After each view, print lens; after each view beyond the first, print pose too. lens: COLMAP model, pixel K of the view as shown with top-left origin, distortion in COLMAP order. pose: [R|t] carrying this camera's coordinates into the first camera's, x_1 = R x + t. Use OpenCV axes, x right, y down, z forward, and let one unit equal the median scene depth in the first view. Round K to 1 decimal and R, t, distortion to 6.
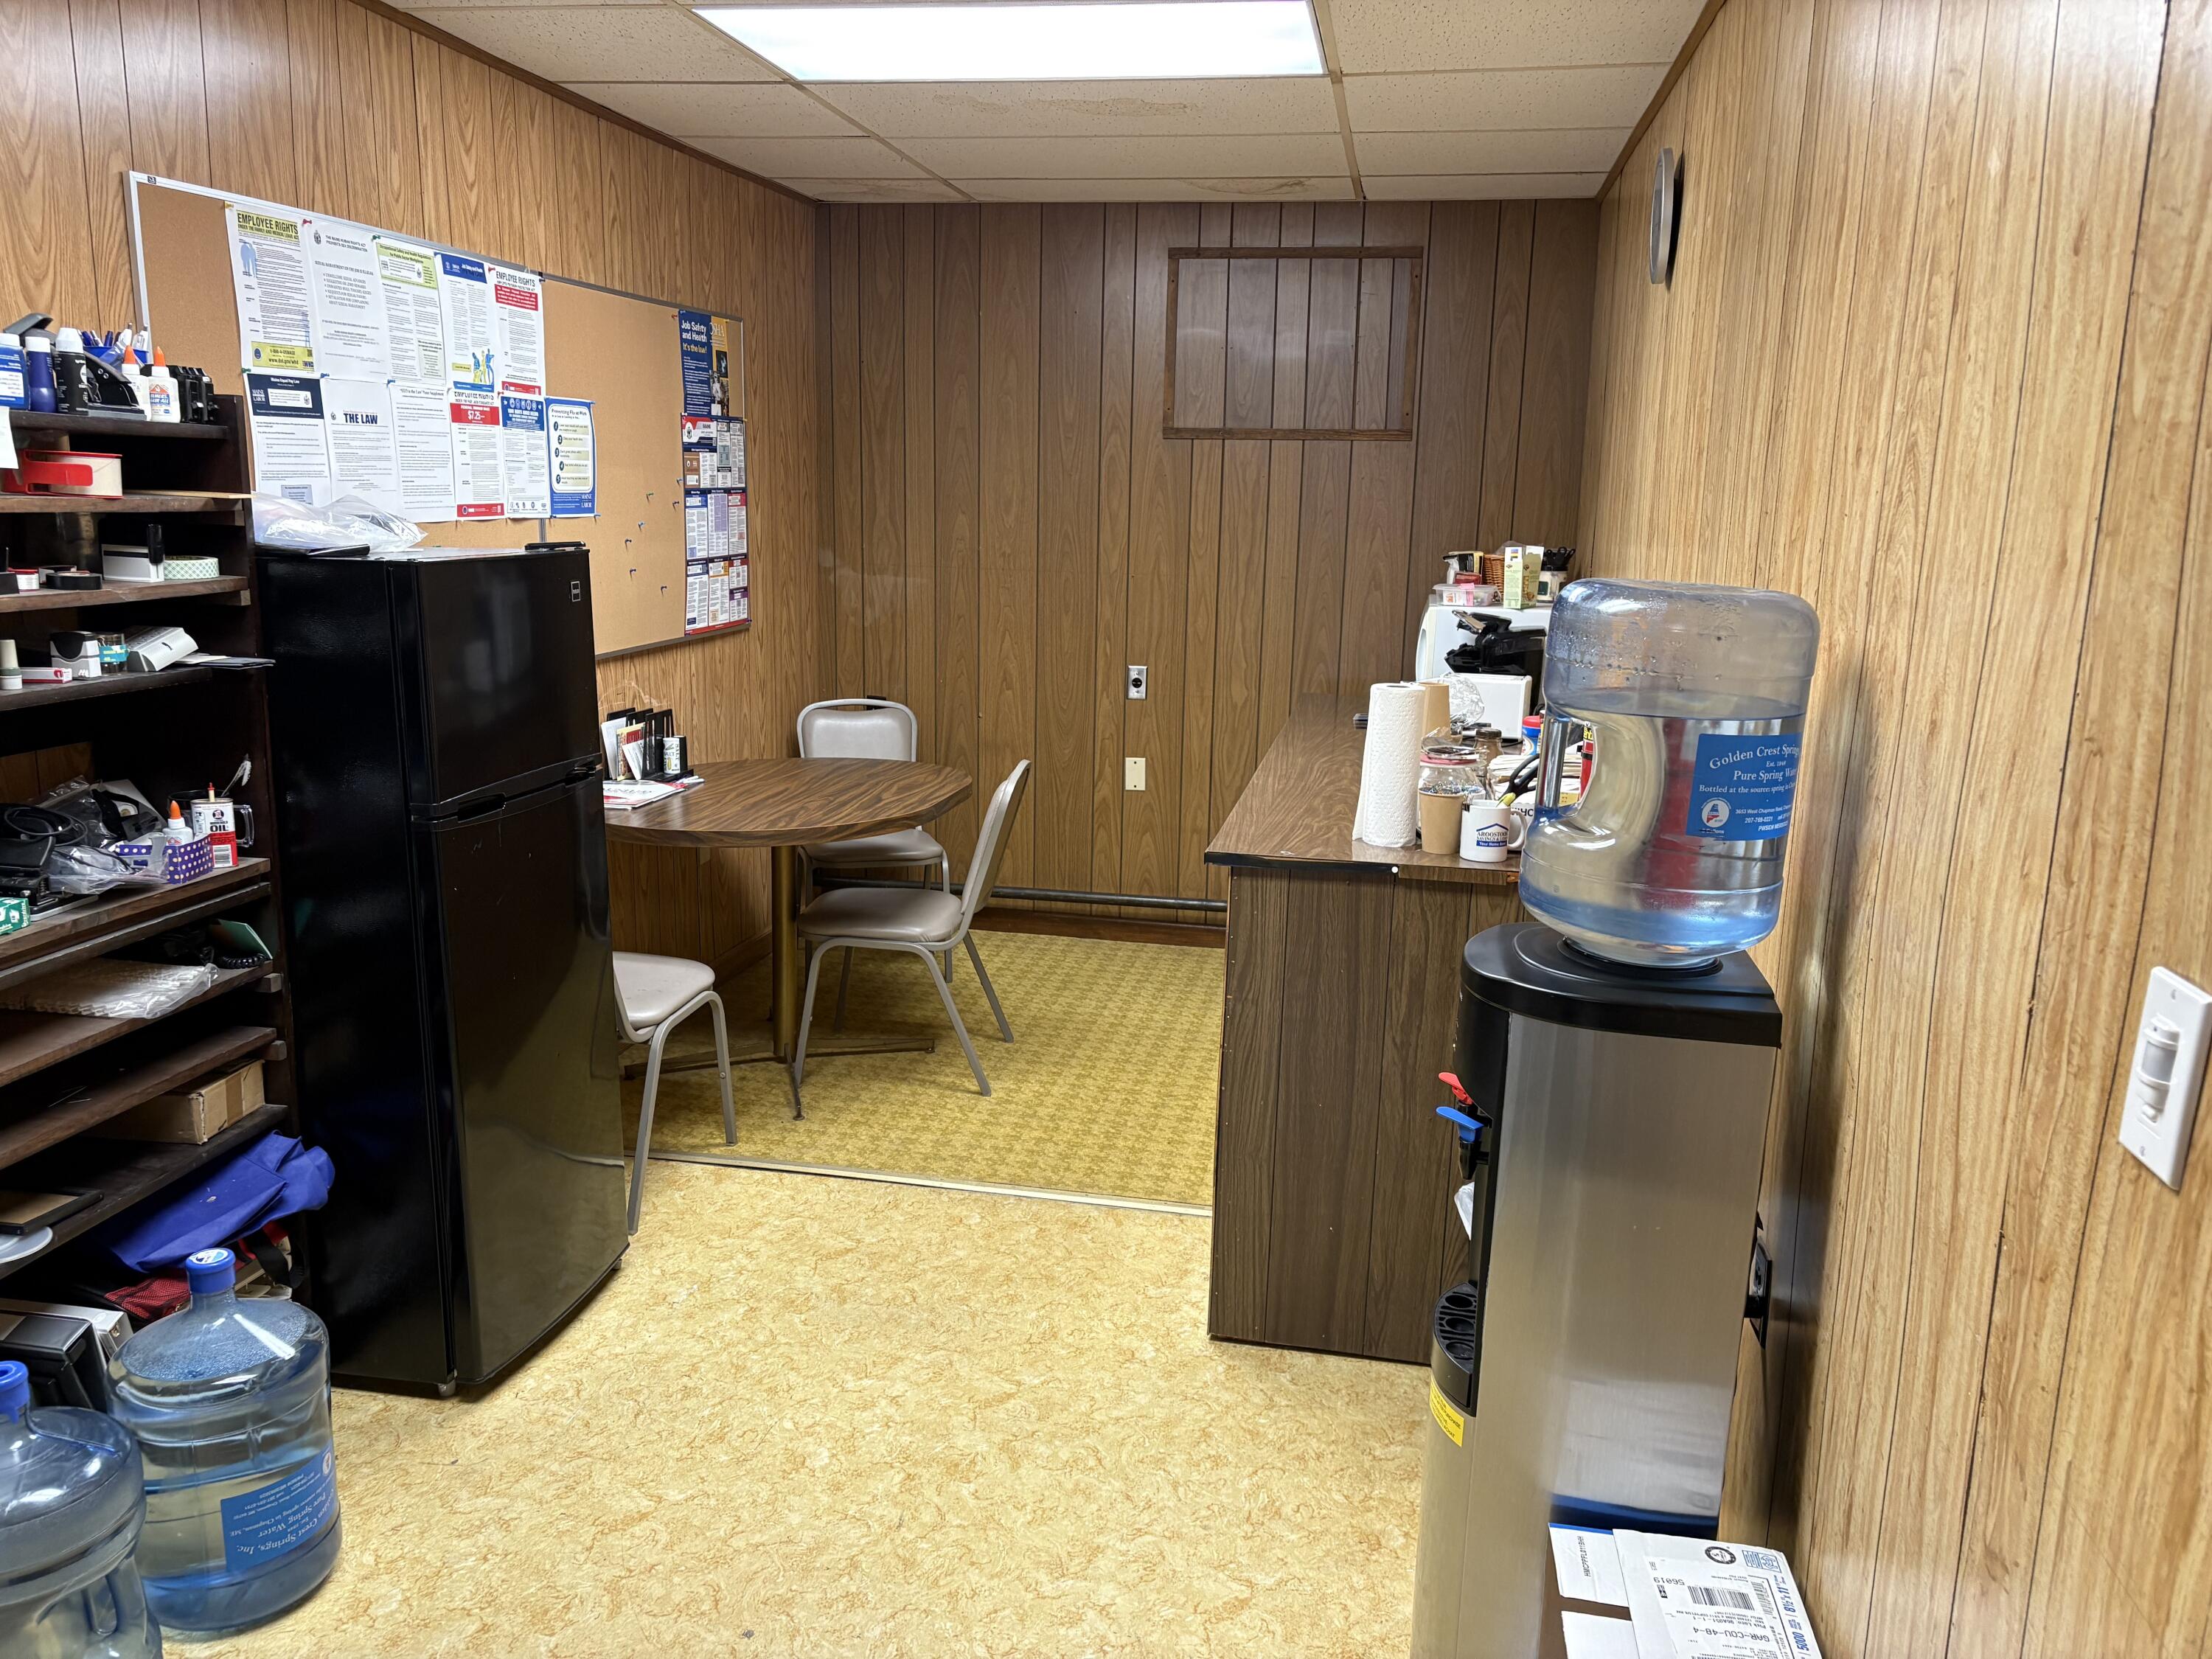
lens RADIAL K [[1664.4, 0, 1104.9], [0, 1664.4, 833.3], [0, 0, 1]] dist [-0.000080, 0.000825]
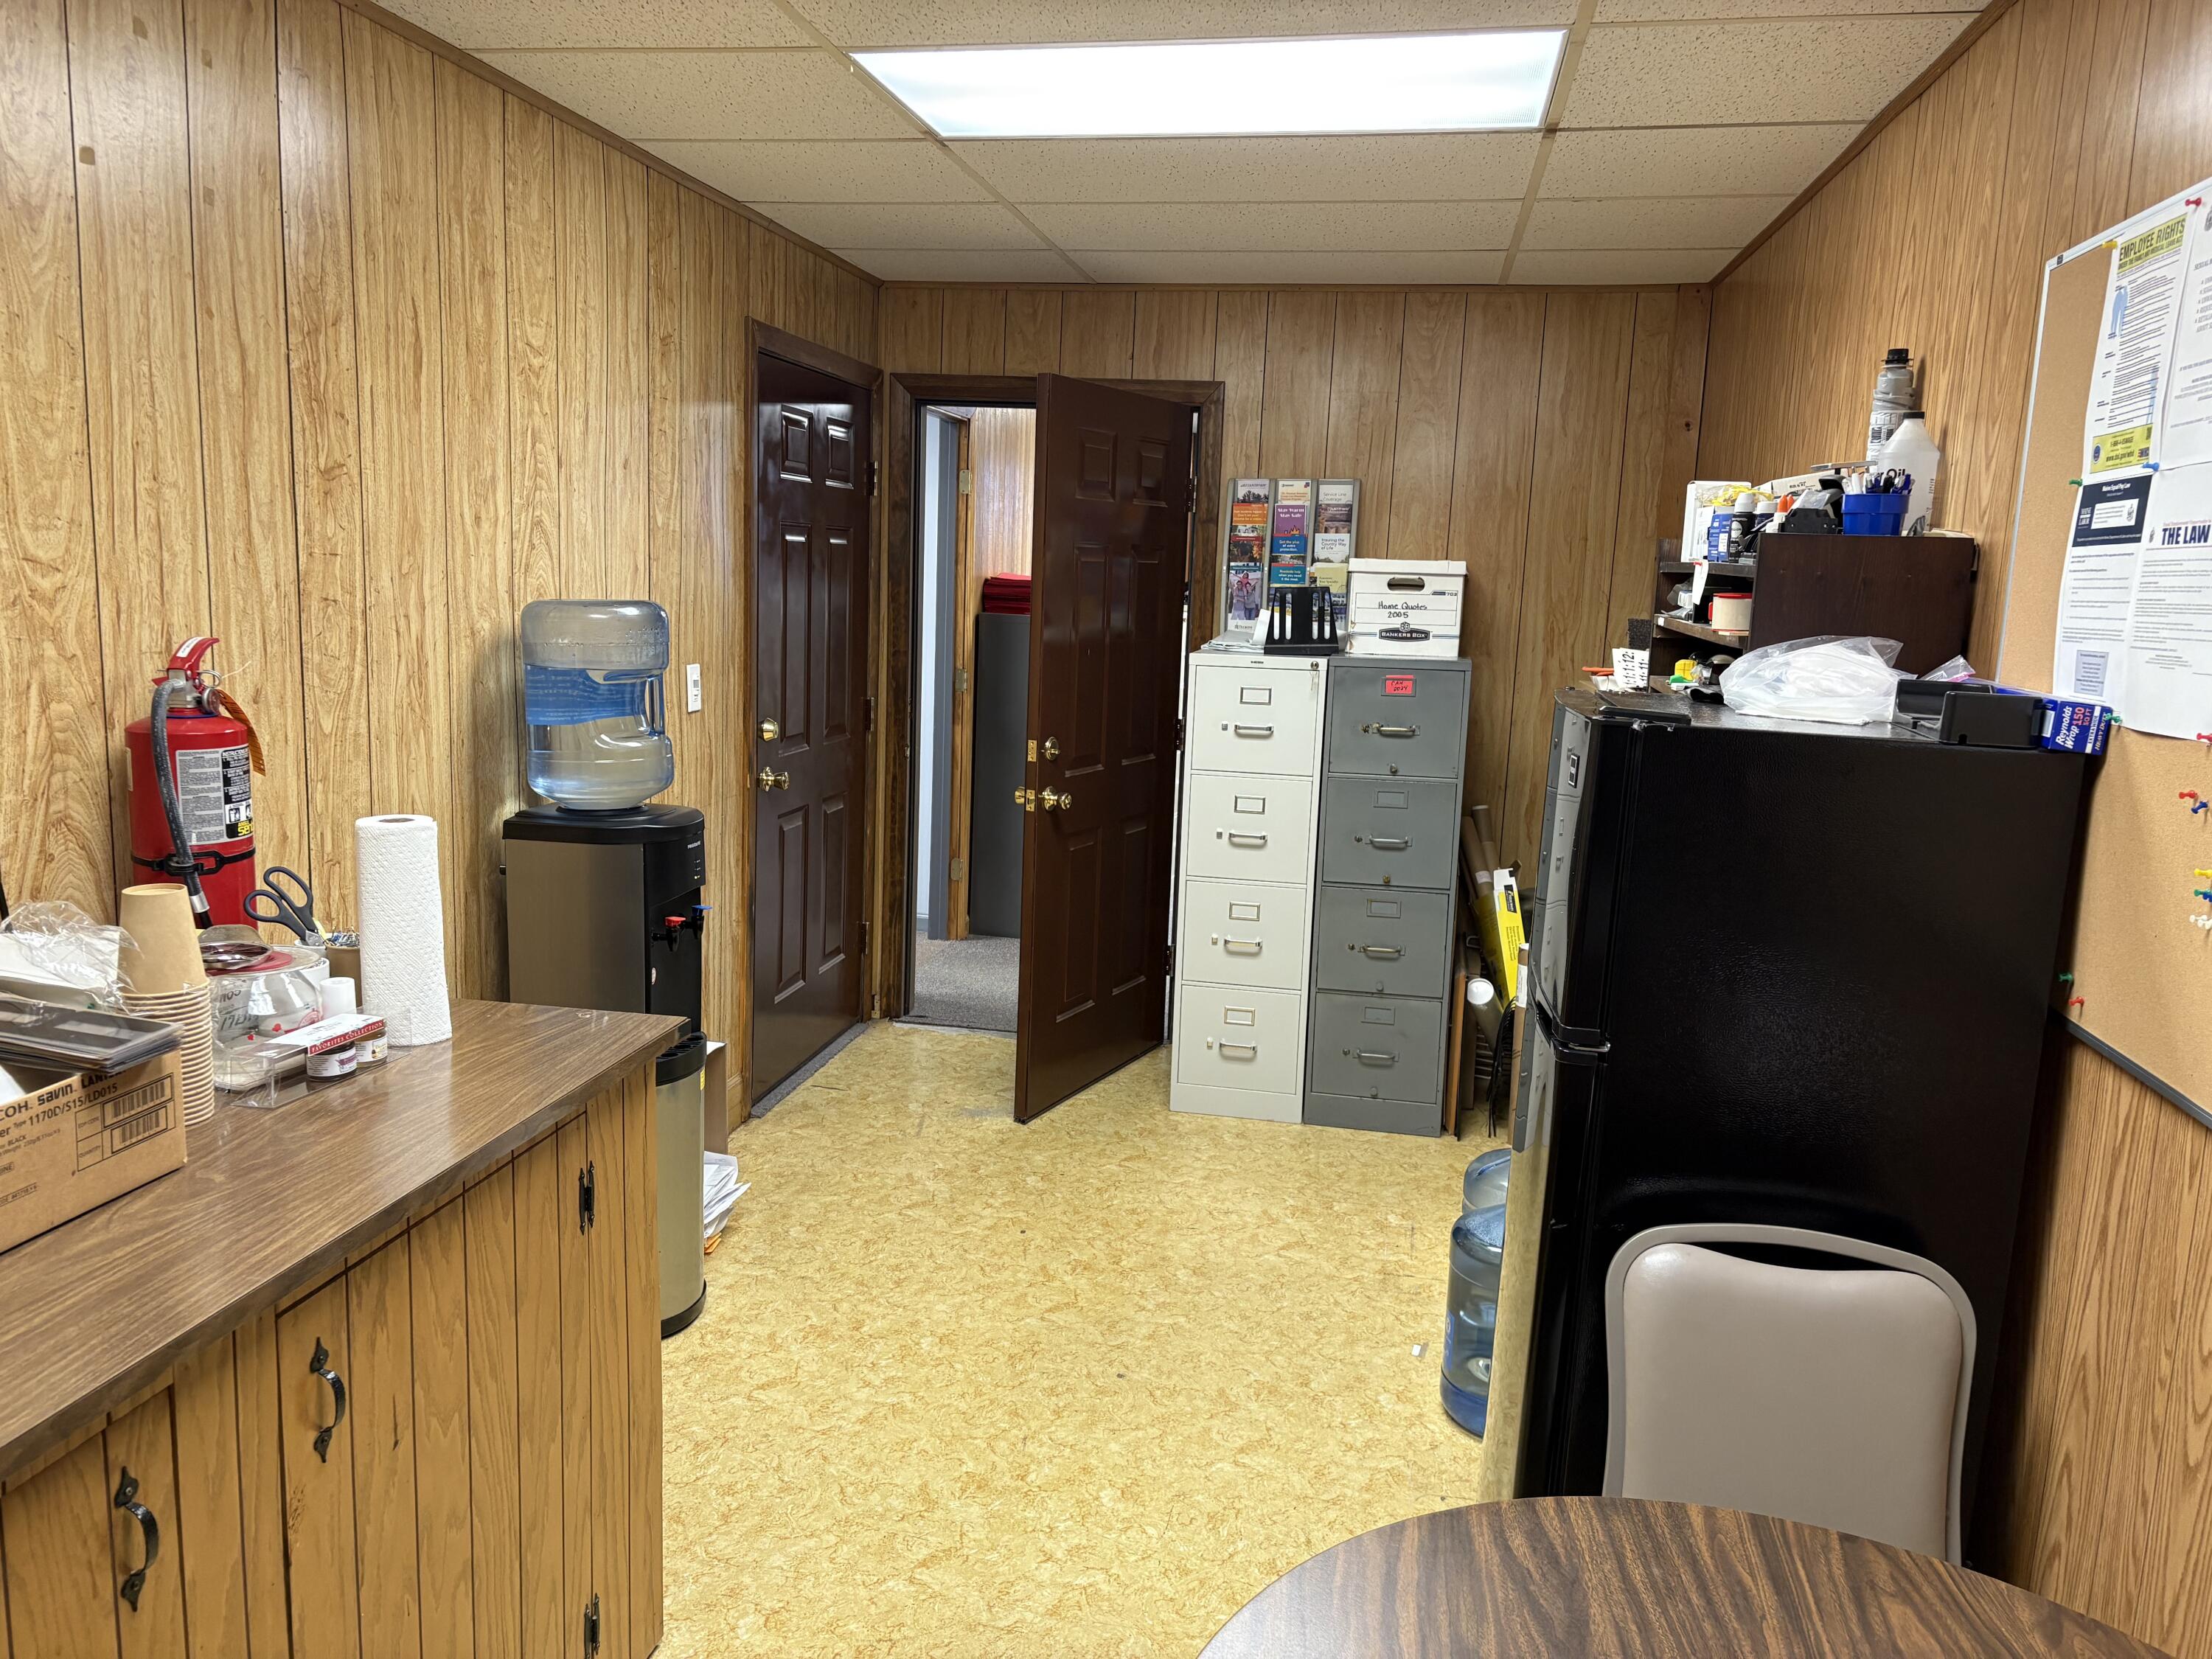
lens RADIAL K [[1664.4, 0, 1110.5], [0, 1664.4, 824.9], [0, 0, 1]] dist [-0.000080, 0.000825]
pose [[-0.998040, -0.059522, -0.019302, -0.126867], [-0.062491, 0.932258, 0.356355, -0.397542], [-0.003216, 0.356863, -0.934151, 1.836635]]
